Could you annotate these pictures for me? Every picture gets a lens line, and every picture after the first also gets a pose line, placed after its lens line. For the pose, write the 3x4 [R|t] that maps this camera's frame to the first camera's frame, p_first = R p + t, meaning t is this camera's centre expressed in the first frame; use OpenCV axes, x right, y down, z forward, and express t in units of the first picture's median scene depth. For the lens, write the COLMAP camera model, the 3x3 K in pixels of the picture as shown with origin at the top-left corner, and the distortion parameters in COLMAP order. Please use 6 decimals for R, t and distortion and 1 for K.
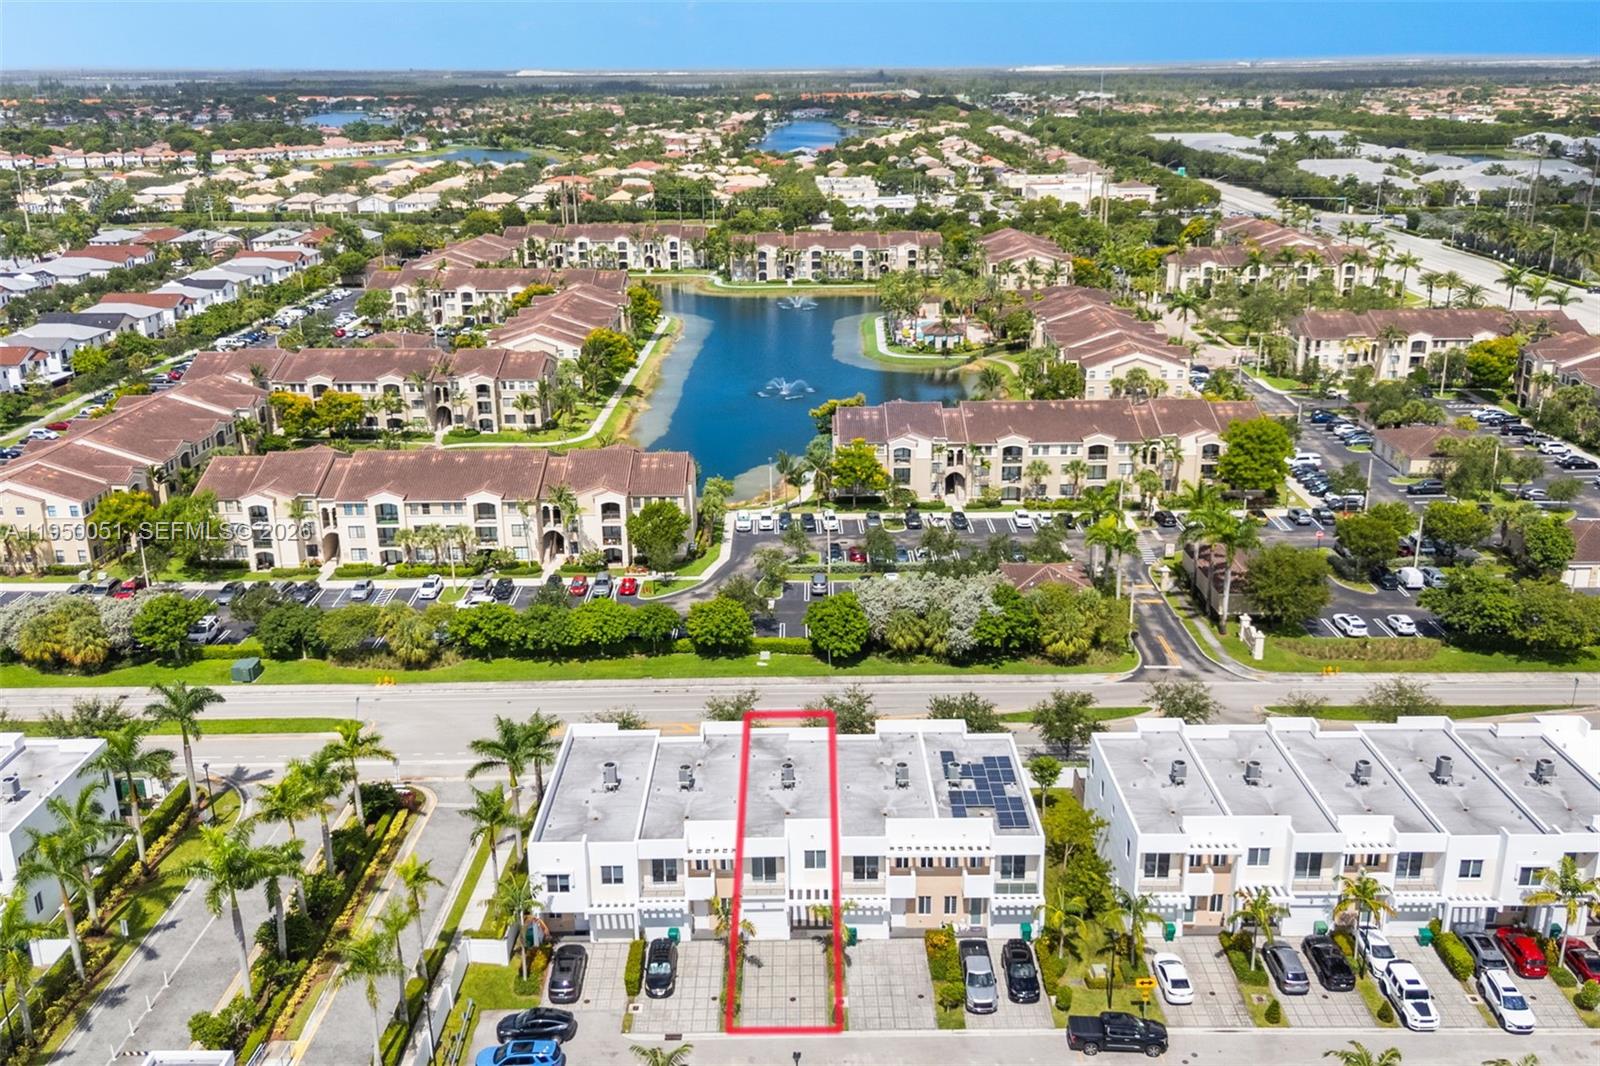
lens RADIAL K [[1400.3, 0, 800.0], [0, 1400.3, 533.0], [0, 0, 1]] dist [0.104626, -0.195360]
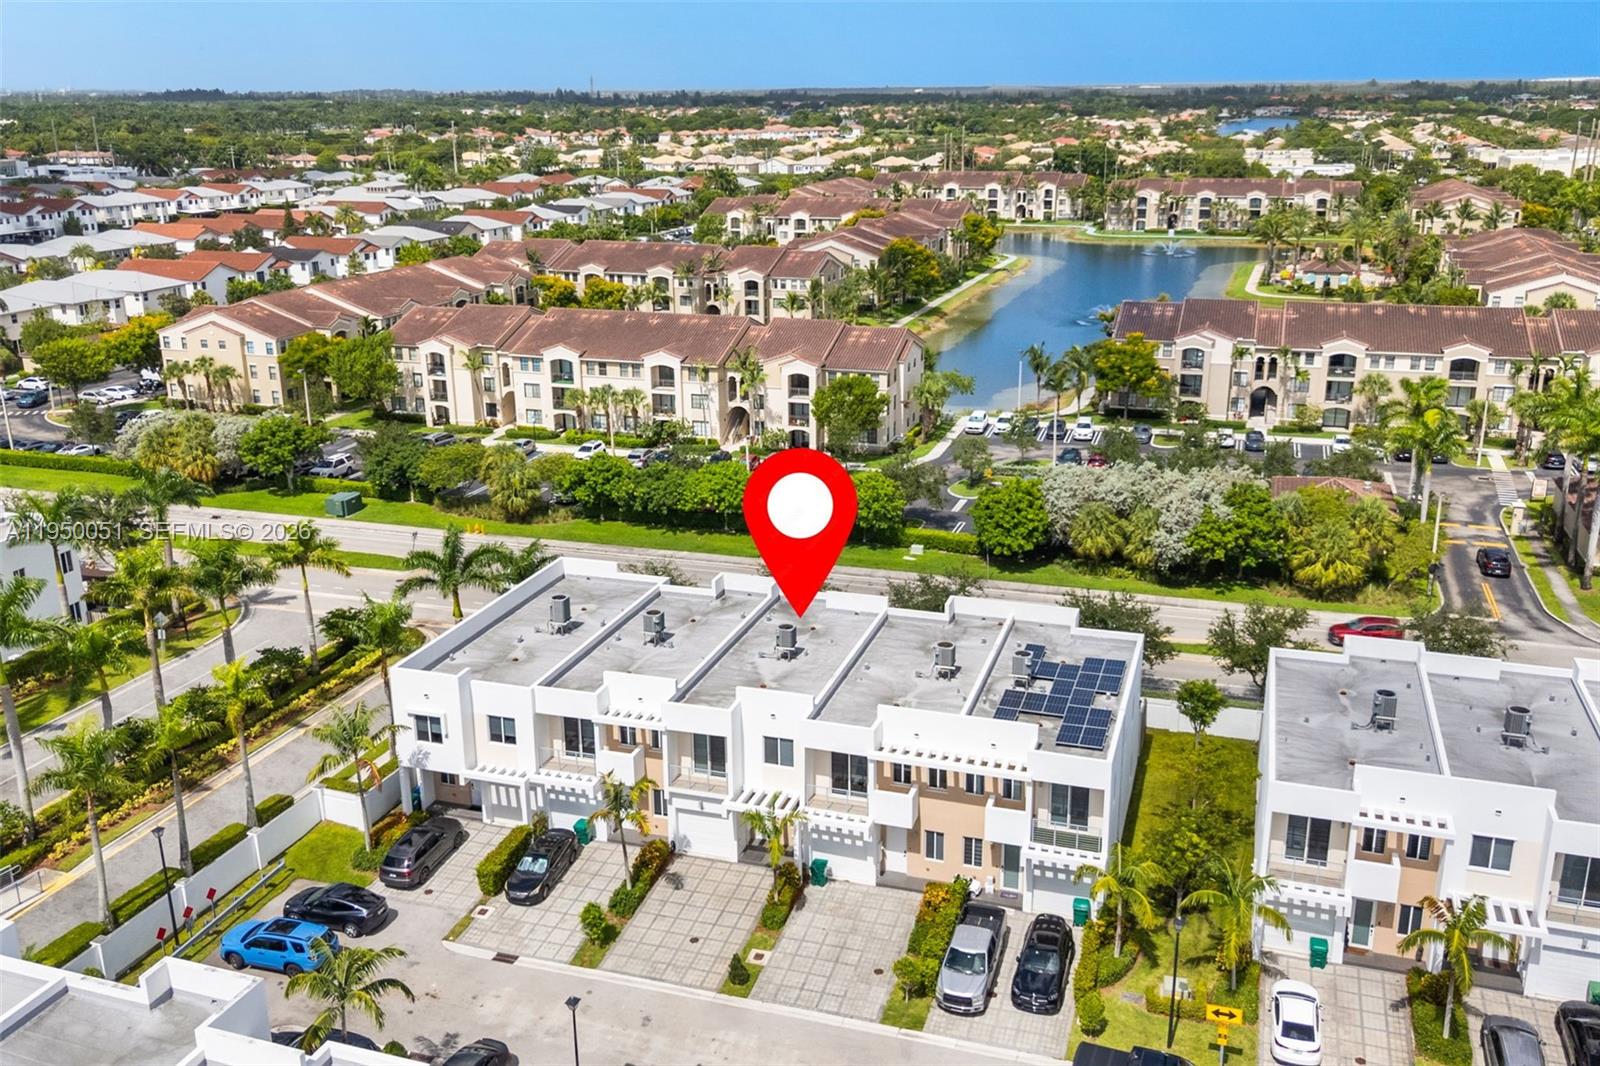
lens RADIAL K [[1400.3, 0, 800.0], [0, 1400.3, 533.0], [0, 0, 1]] dist [0.104626, -0.195360]
pose [[0.949771, 0.094768, -0.298252, 0.123804], [-0.098698, 0.995116, 0.001894, 0.071131], [0.296975, 0.027638, 0.954485, 0.199589]]
